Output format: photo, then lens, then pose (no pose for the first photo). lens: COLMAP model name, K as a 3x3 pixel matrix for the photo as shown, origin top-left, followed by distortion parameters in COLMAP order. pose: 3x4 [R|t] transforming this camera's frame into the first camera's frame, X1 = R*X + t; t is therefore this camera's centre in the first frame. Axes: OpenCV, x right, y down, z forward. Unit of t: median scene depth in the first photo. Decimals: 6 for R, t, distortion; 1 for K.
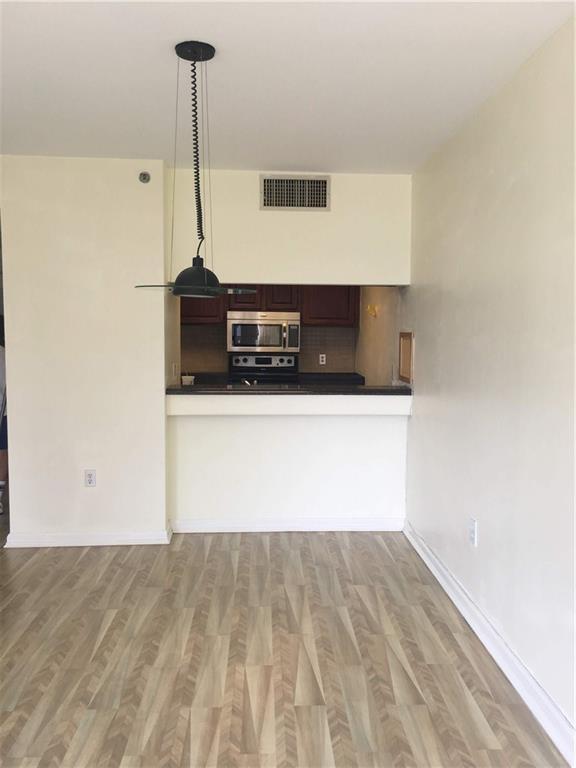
lens RADIAL K [[658.6, 0, 287.8], [0, 658.6, 384.3], [0, 0, 1]] dist [0.075608, 0.003071]
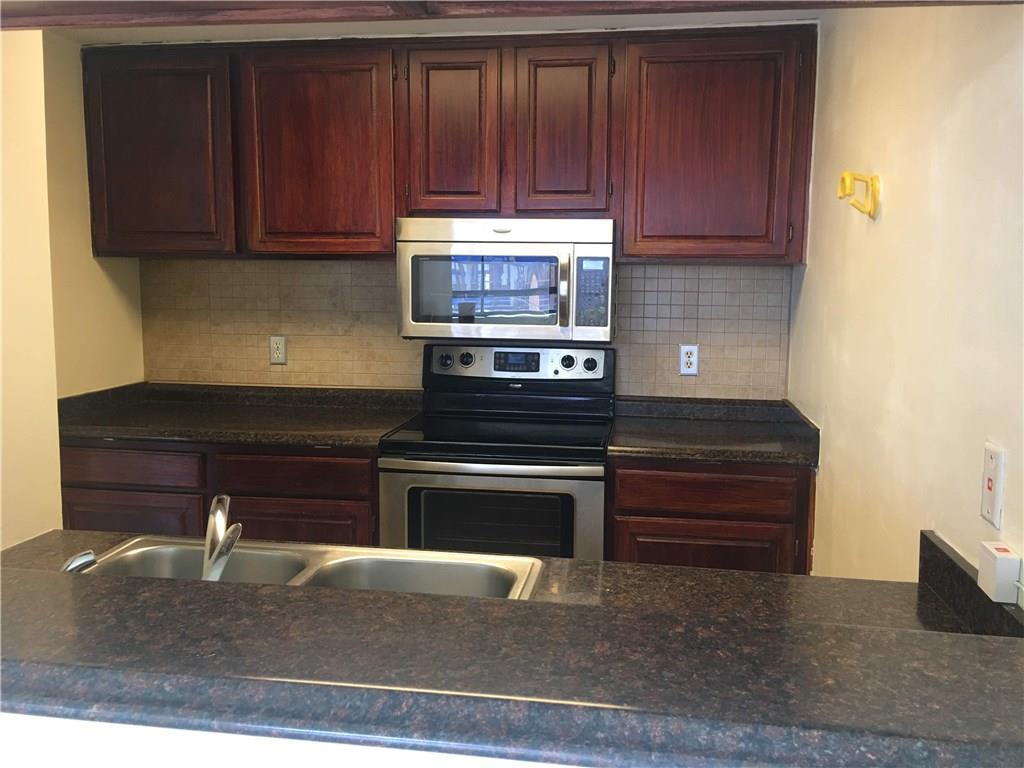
lens RADIAL K [[878.2, 0, 512.8], [0, 878.2, 380.7], [0, 0, 1]] dist [0.075608, 0.003071]
pose [[0.979384, 0.026627, -0.200247, 0.058853], [-0.021098, 0.999336, 0.029695, -0.041169], [0.200905, -0.024858, 0.979295, 0.559265]]
